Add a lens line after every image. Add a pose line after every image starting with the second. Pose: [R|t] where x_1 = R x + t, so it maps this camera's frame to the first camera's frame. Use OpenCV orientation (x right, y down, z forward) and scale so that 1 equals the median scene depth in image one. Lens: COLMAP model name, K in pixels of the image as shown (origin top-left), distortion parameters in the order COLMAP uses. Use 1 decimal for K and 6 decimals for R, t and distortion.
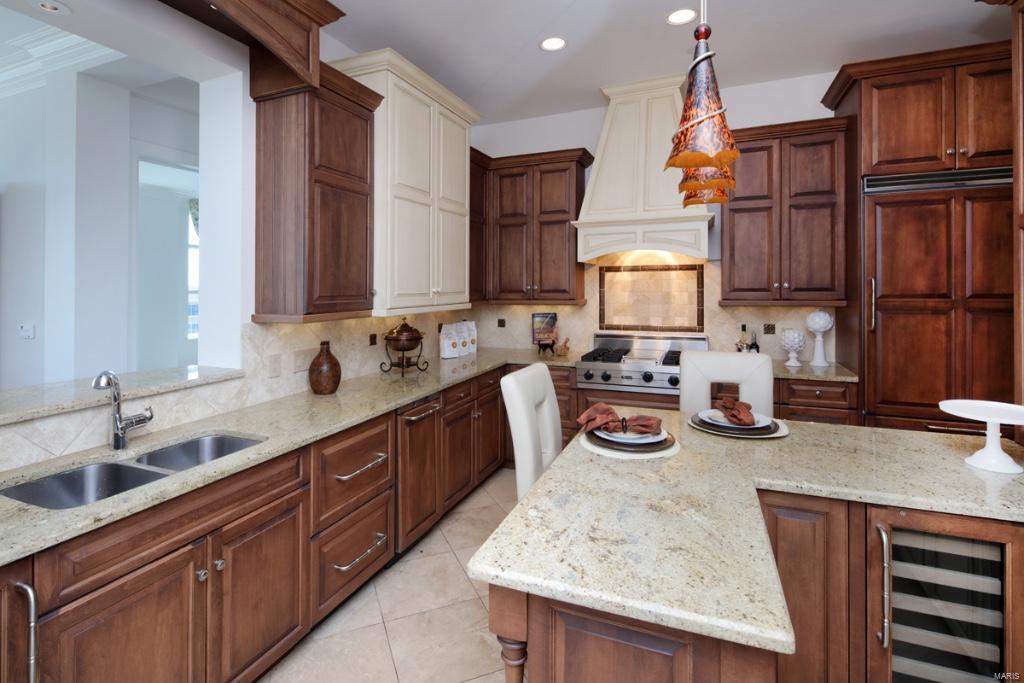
lens RADIAL K [[487.3, 0, 511.0], [0, 487.3, 286.7], [0, 0, 1]] dist [0.001320, 0.000073]
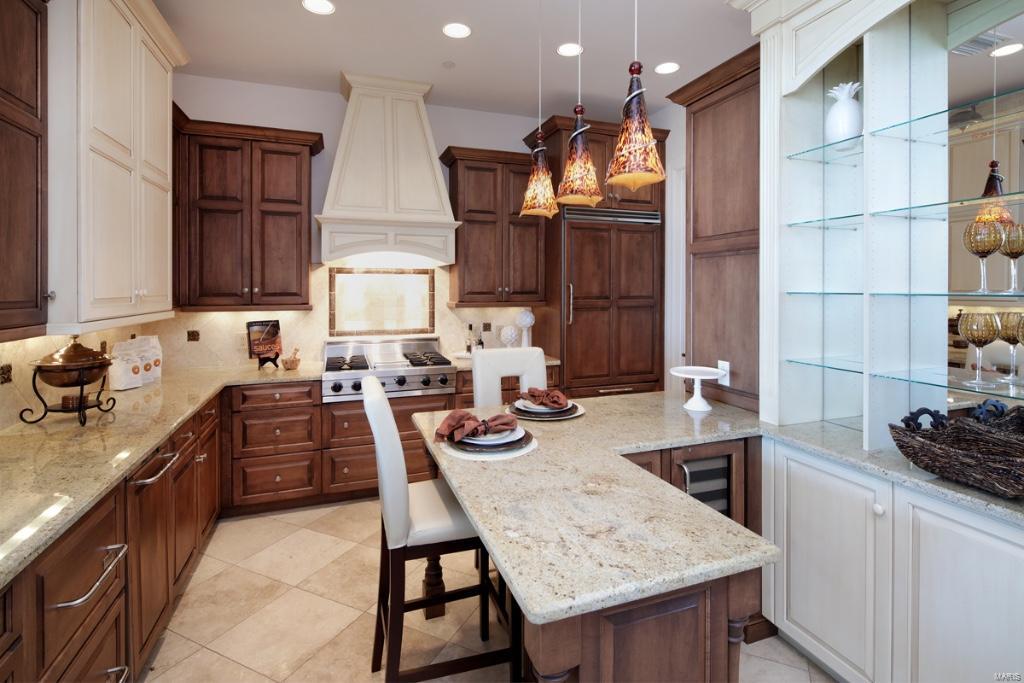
lens RADIAL K [[483.8, 0, 512.2], [0, 483.8, 295.3], [0, 0, 1]] dist [0.002377, 0.000217]
pose [[0.740766, -0.001785, 0.671761, -0.217065], [-0.005032, 0.999954, 0.008206, 0.002205], [-0.671744, -0.009460, 0.740723, 0.125299]]
